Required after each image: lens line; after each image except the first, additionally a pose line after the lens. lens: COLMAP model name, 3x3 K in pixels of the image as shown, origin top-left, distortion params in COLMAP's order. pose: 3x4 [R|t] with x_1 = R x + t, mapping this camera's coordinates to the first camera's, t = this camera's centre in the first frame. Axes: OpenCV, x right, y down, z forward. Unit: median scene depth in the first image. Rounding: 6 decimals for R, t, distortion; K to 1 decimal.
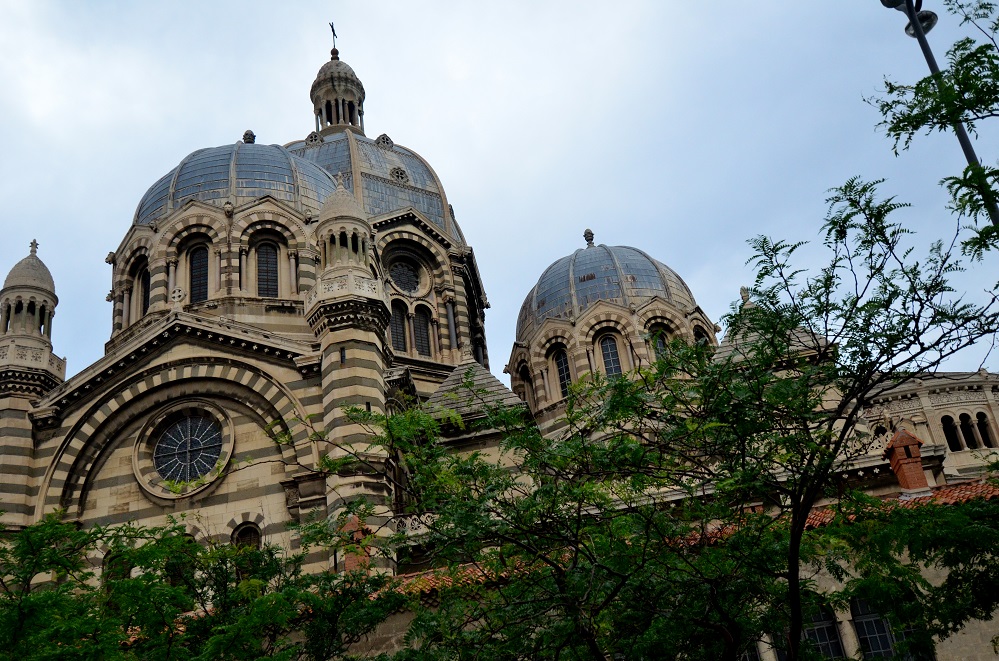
lens RADIAL K [[1016.0, 0, 498.9], [0, 1016.0, 326.4], [0, 0, 1]] dist [0.069112, 0.000000]
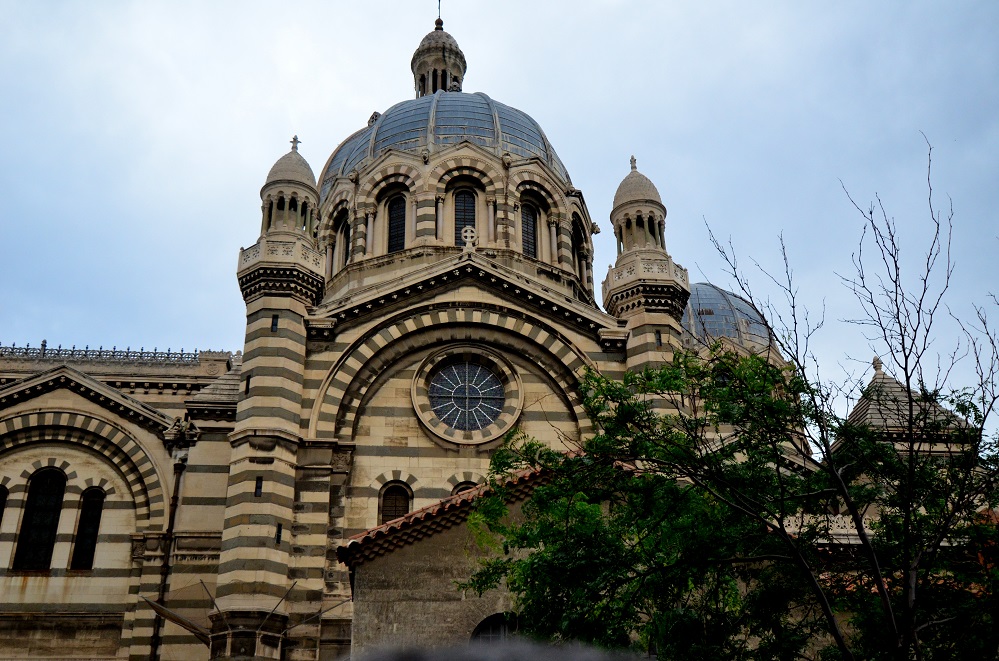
lens RADIAL K [[1016.0, 0, 500.5], [0, 1016.0, 331.3], [0, 0, 1]] dist [0.069112, 0.000000]
pose [[0.942288, 0.233319, 0.240116, -0.508474], [-0.227873, 0.972375, -0.050608, 0.101186], [-0.245290, -0.007028, 0.969424, 0.072691]]
